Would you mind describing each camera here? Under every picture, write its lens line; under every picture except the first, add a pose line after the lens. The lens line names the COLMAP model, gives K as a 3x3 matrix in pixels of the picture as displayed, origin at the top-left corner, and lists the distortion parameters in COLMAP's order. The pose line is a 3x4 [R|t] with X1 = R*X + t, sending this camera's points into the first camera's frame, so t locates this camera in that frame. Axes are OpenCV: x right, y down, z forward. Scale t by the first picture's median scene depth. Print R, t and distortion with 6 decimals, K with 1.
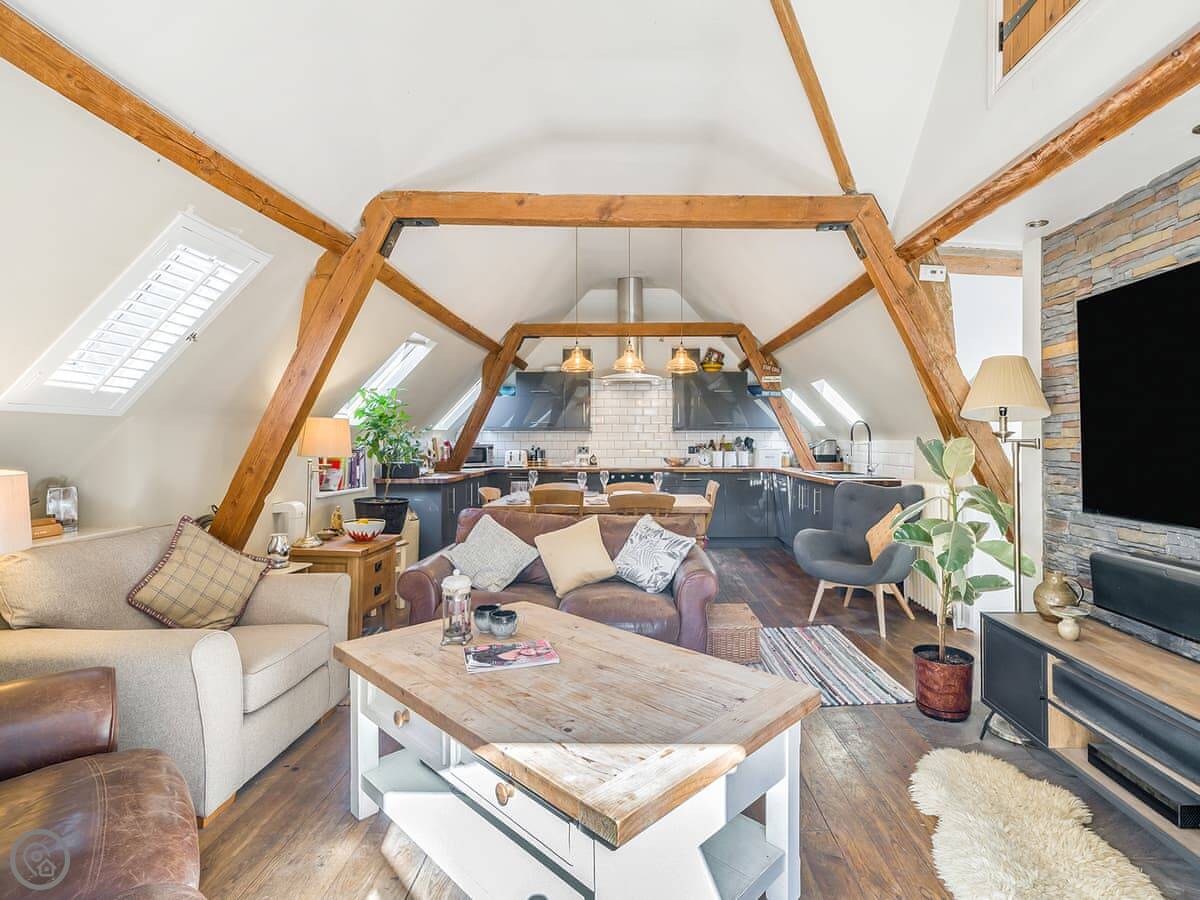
lens RADIAL K [[727.9, 0, 606.1], [0, 727.9, 446.7], [0, 0, 1]] dist [-0.002656, -0.000052]
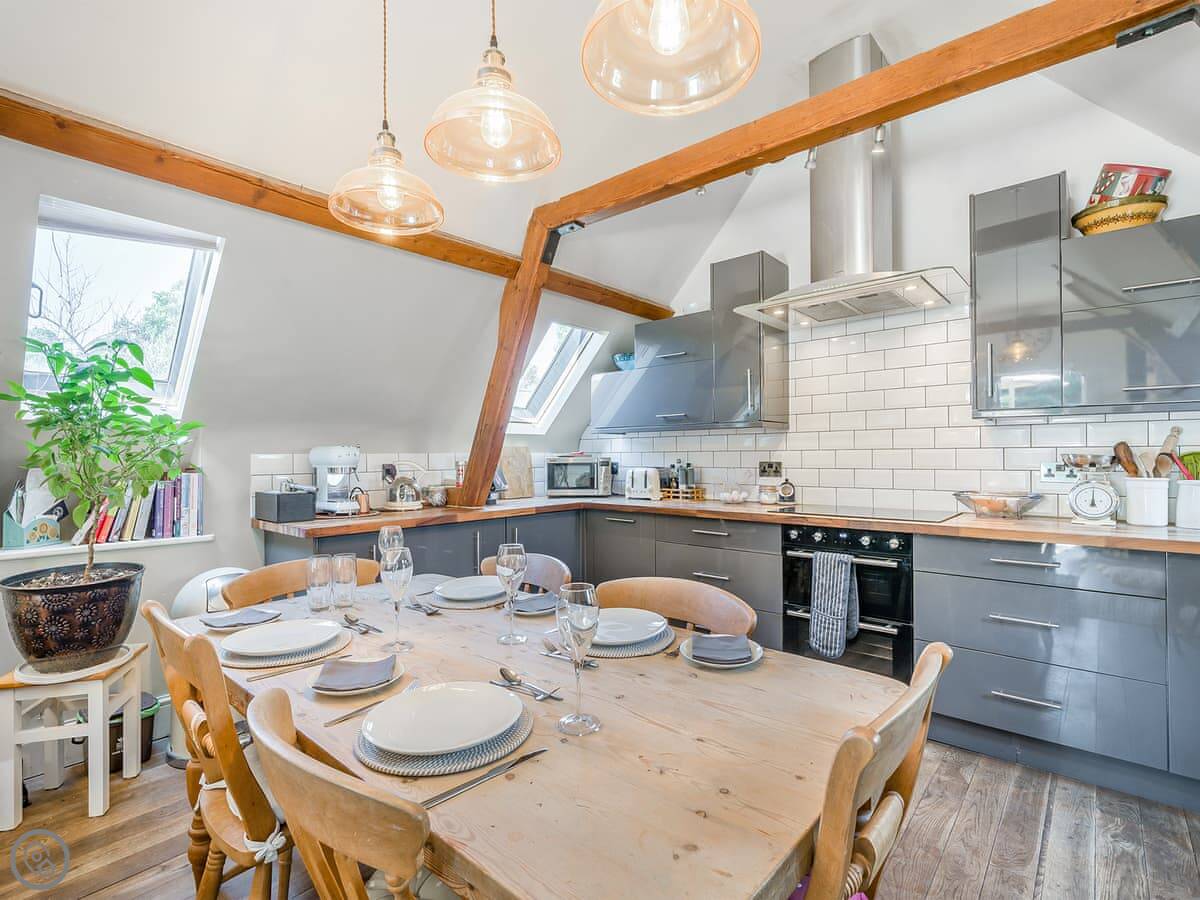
lens RADIAL K [[572.4, 0, 614.2], [0, 572.4, 453.2], [0, 0, 1]] dist [-0.001438, 0.000666]
pose [[0.755568, -0.005906, -0.655044, 0.141963], [0.000943, 0.999968, -0.007928, -0.003003], [0.655070, 0.005372, 0.755549, 0.657124]]
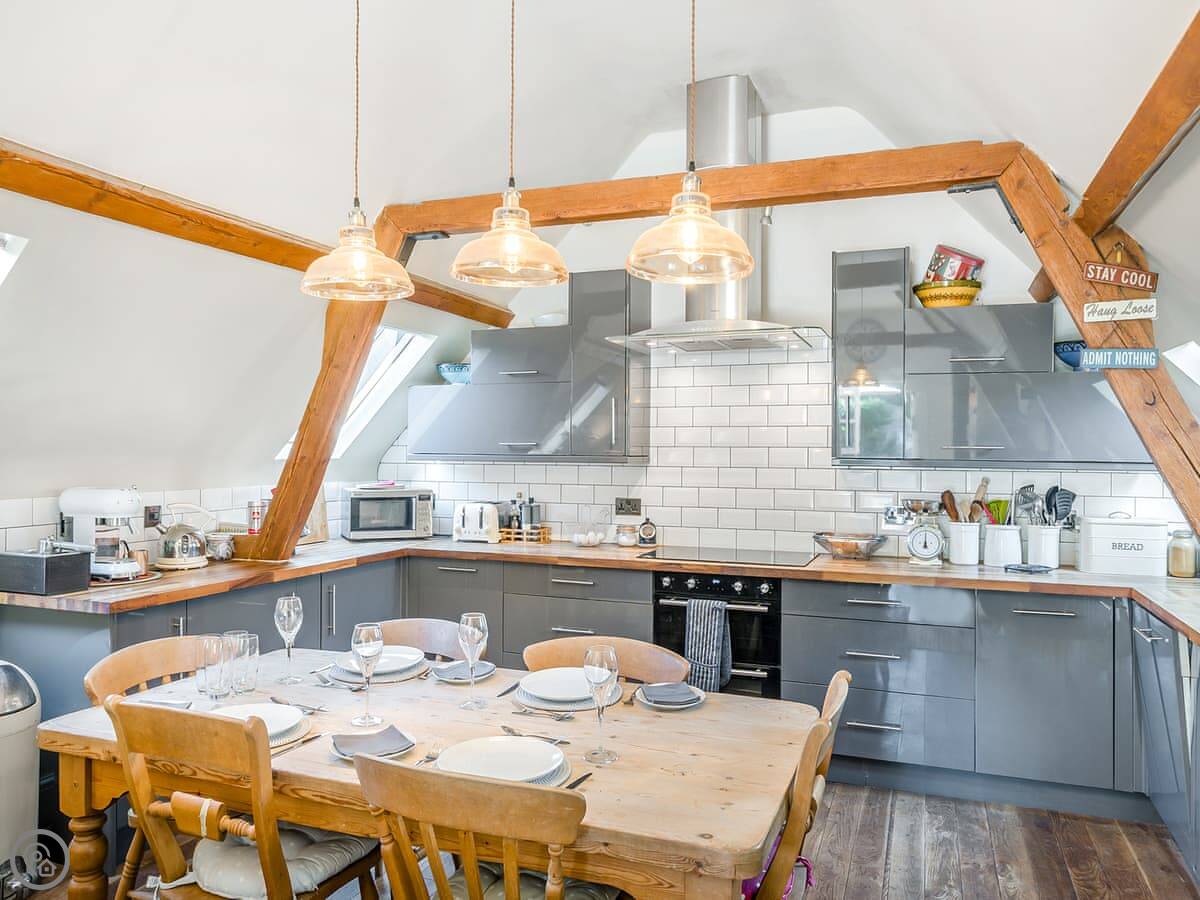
lens RADIAL K [[867.3, 0, 592.7], [0, 867.3, 443.4], [0, 0, 1]] dist [-0.004235, 0.007070]
pose [[0.930000, 0.006180, -0.367508, 0.140220], [-0.009193, 0.999937, -0.006448, -0.029779], [0.367445, 0.009375, 0.929998, 0.523844]]
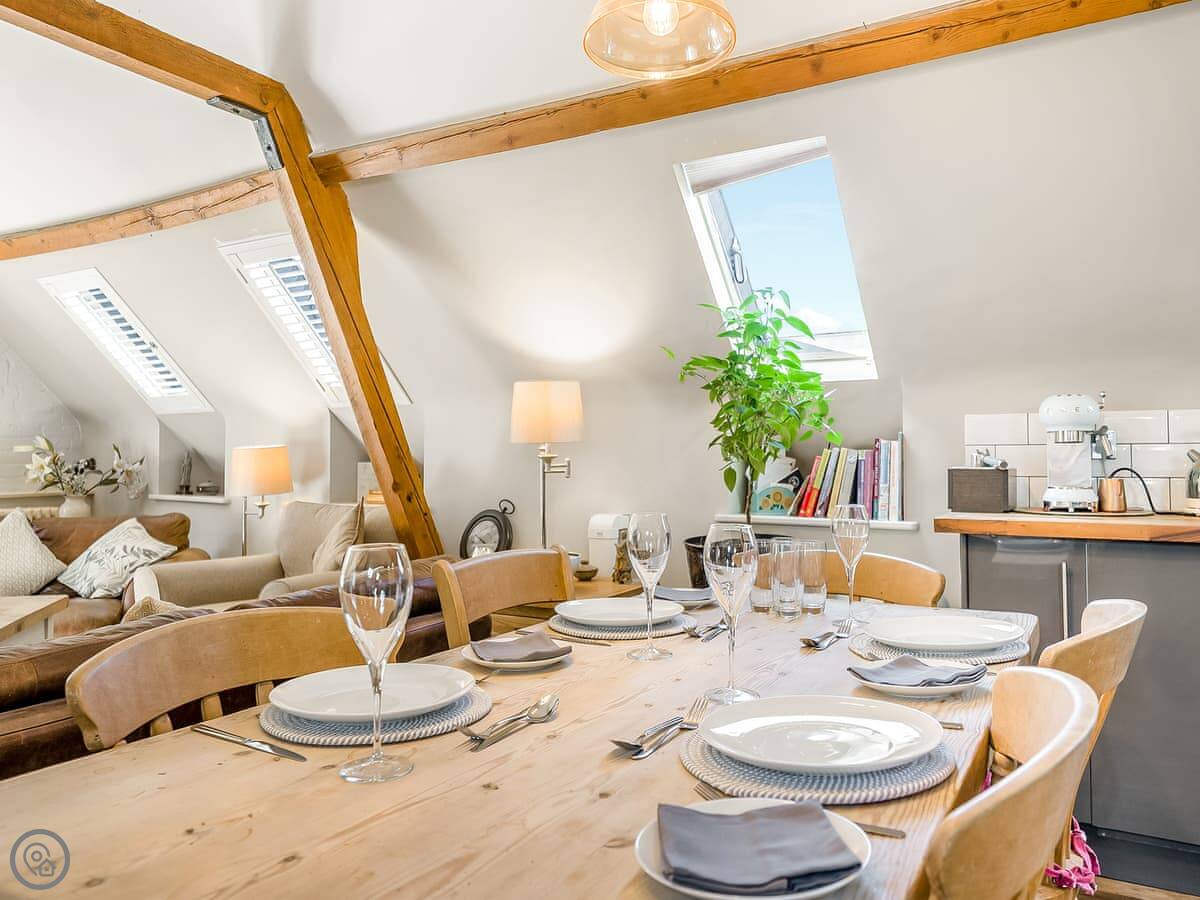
lens RADIAL K [[867.3, 0, 624.0], [0, 867.3, 434.5], [0, 0, 1]] dist [-0.004235, 0.007070]
pose [[-0.483258, -0.022062, -0.875200, 0.141275], [-0.004290, 0.999730, -0.022832, 0.012343], [0.875467, -0.007279, -0.483222, 0.828539]]
